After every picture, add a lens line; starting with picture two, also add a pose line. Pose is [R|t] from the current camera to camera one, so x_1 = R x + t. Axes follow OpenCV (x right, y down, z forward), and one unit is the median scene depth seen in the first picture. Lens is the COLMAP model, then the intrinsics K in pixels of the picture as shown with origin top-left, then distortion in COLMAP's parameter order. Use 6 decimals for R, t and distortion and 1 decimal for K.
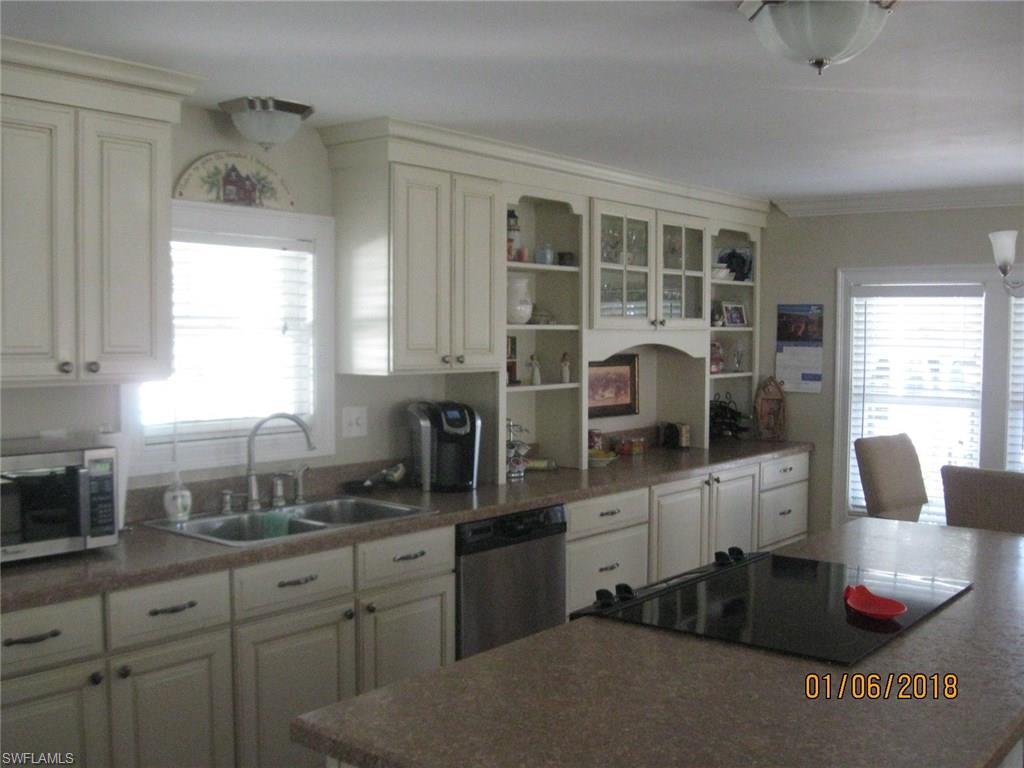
lens RADIAL K [[1050.1, 0, 511.7], [0, 1050.1, 386.9], [0, 0, 1]] dist [-0.052519, 0.000000]
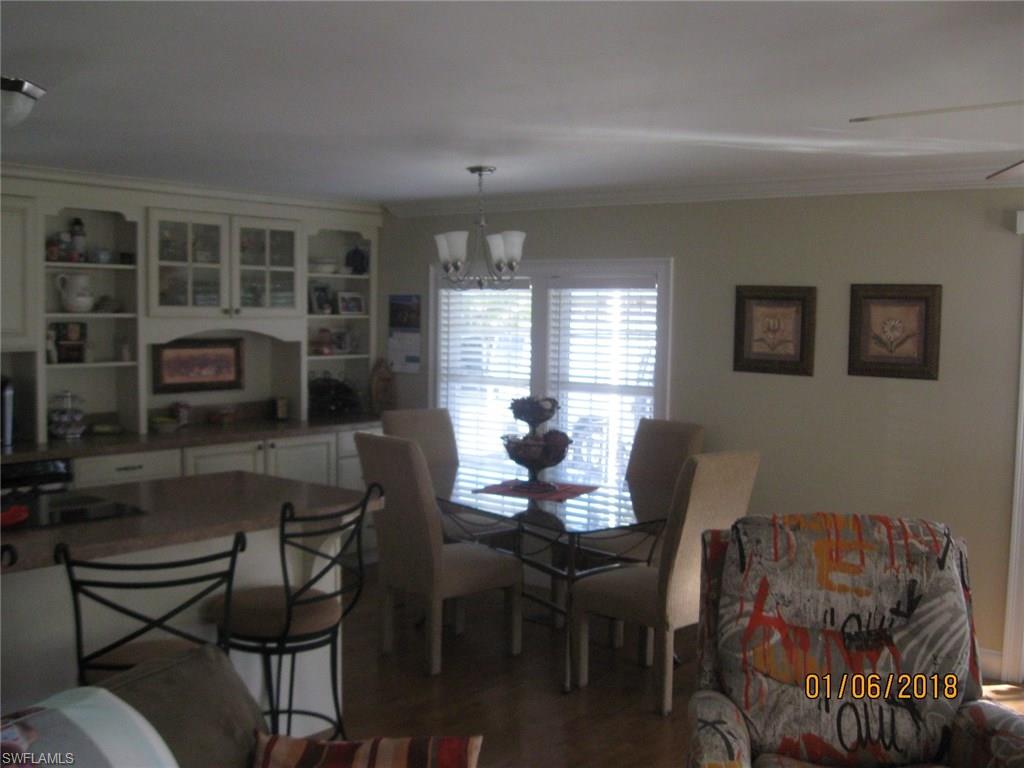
lens RADIAL K [[1050.1, 0, 512.6], [0, 1050.1, 382.5], [0, 0, 1]] dist [-0.052519, 0.000000]
pose [[0.997731, 0.010463, -0.066507, 0.503364], [-0.009662, 0.999877, 0.012359, 0.000941], [0.066628, -0.011689, 0.997709, -0.143199]]
